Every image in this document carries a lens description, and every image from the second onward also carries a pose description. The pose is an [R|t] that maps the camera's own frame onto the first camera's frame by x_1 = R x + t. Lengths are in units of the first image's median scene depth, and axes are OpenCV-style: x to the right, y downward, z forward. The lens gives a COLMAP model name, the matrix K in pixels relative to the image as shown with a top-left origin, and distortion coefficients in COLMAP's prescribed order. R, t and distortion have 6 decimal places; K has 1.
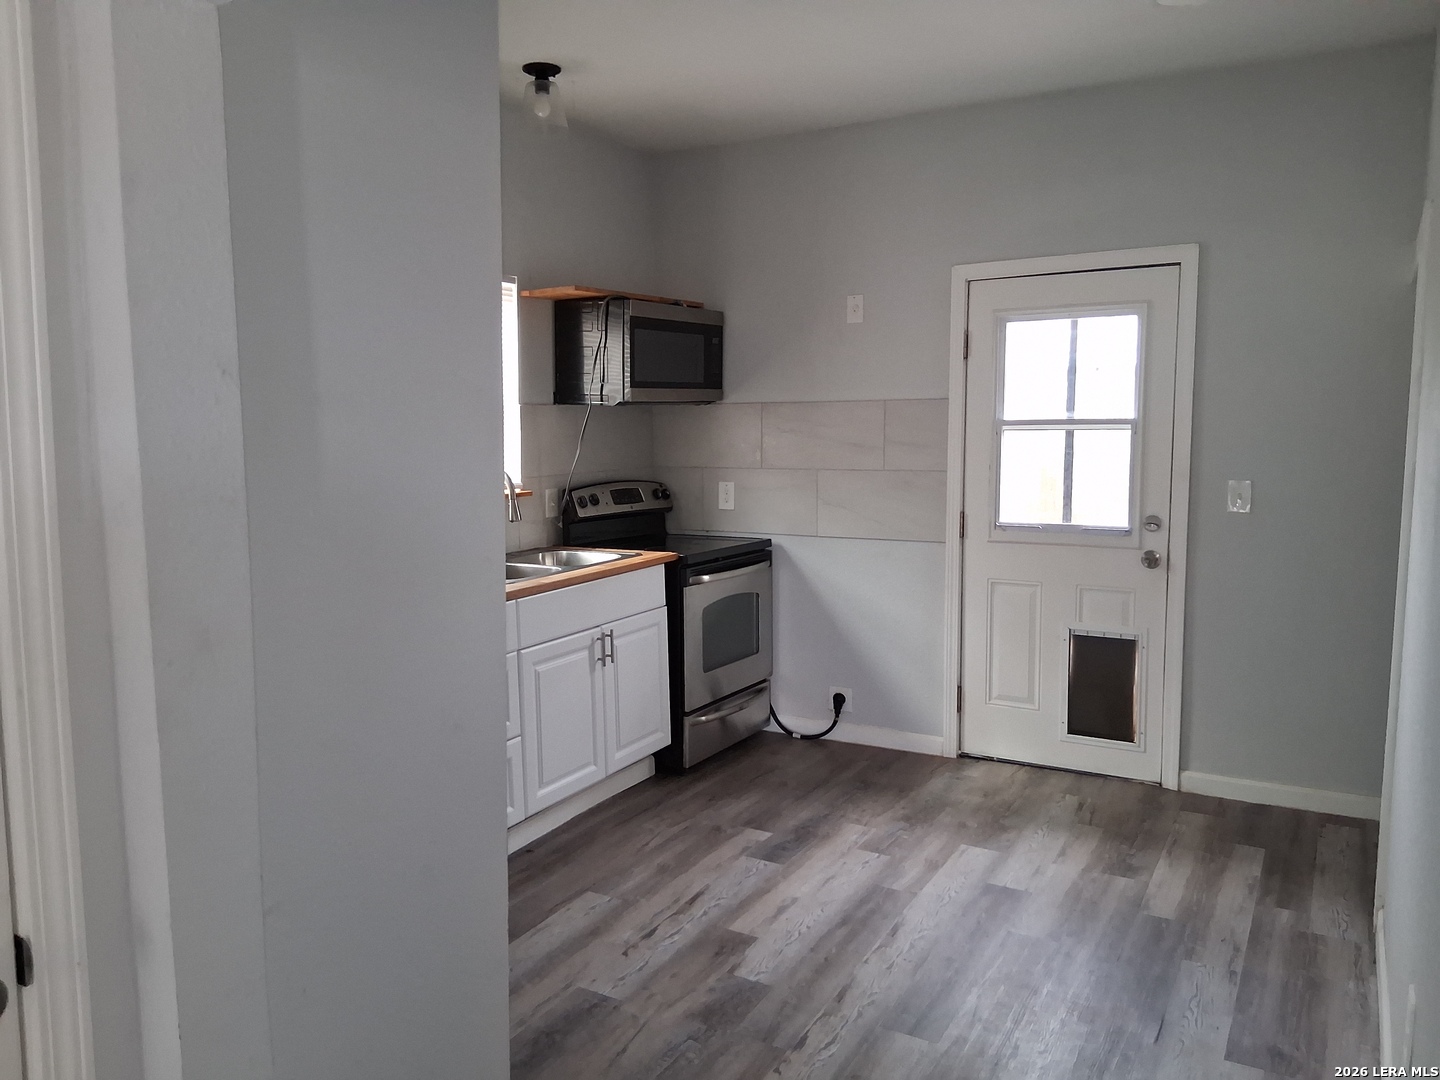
lens RADIAL K [[1087.8, 0, 720.0], [0, 1087.8, 540.0], [0, 0, 1]] dist [0.109691, -0.182270]
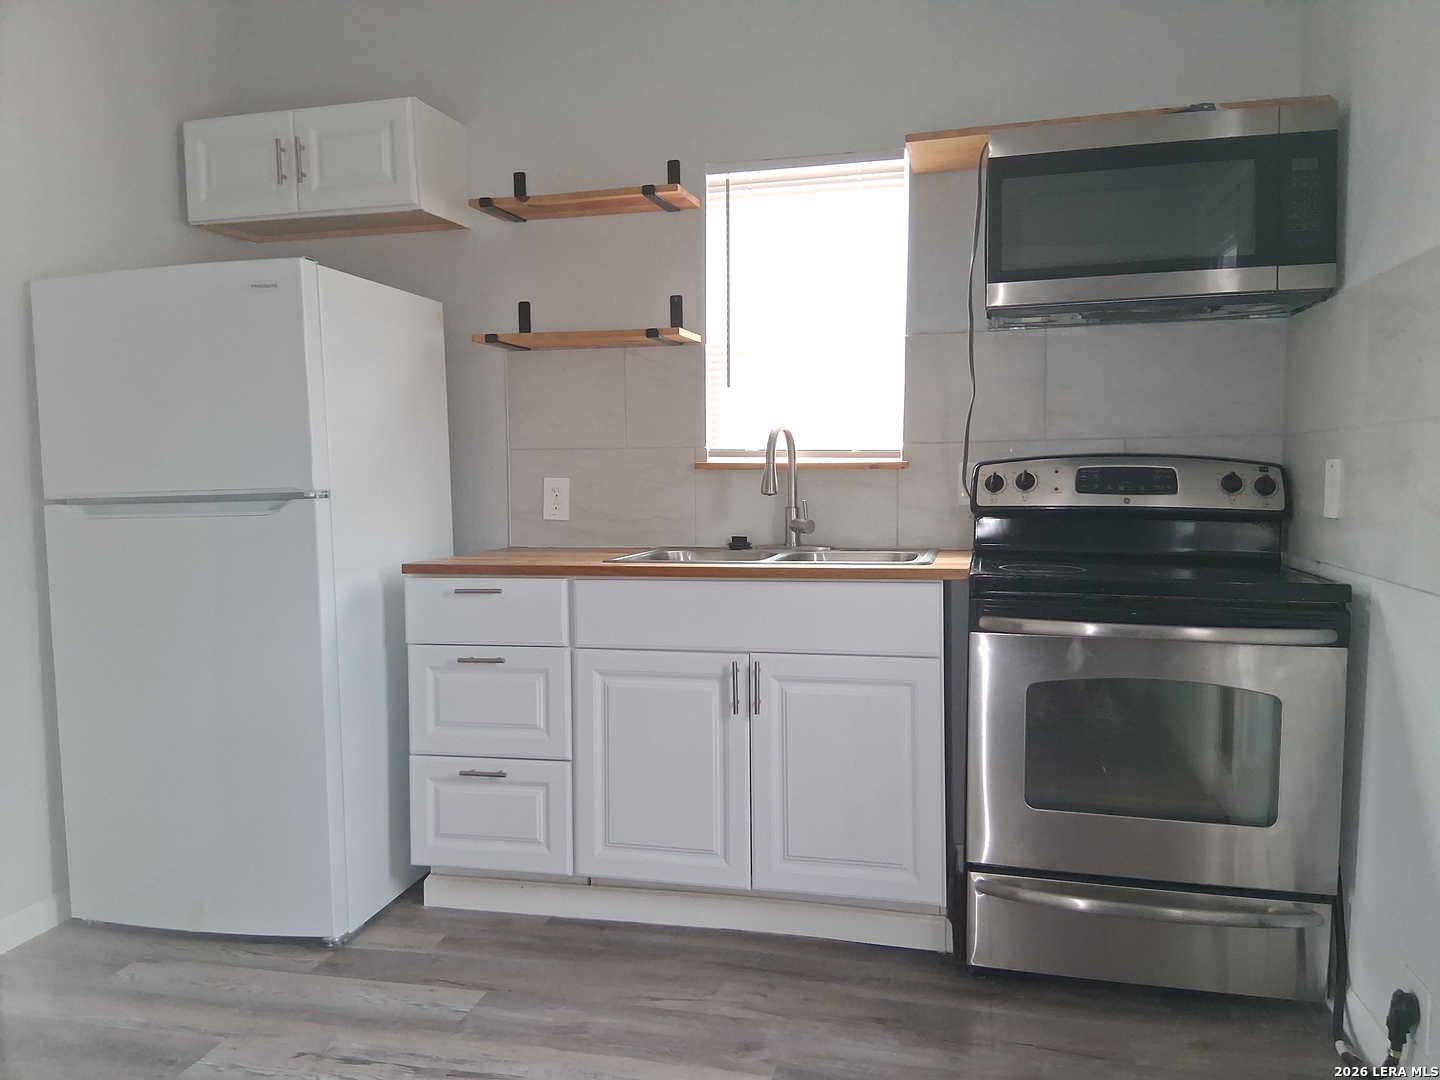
lens RADIAL K [[1087.8, 0, 720.0], [0, 1087.8, 540.0], [0, 0, 1]] dist [0.109691, -0.182270]
pose [[0.269684, 0.067311, -0.960593, 0.509369], [-0.103865, 0.993767, 0.040475, -0.013498], [0.957331, 0.088857, 0.274994, 0.798396]]
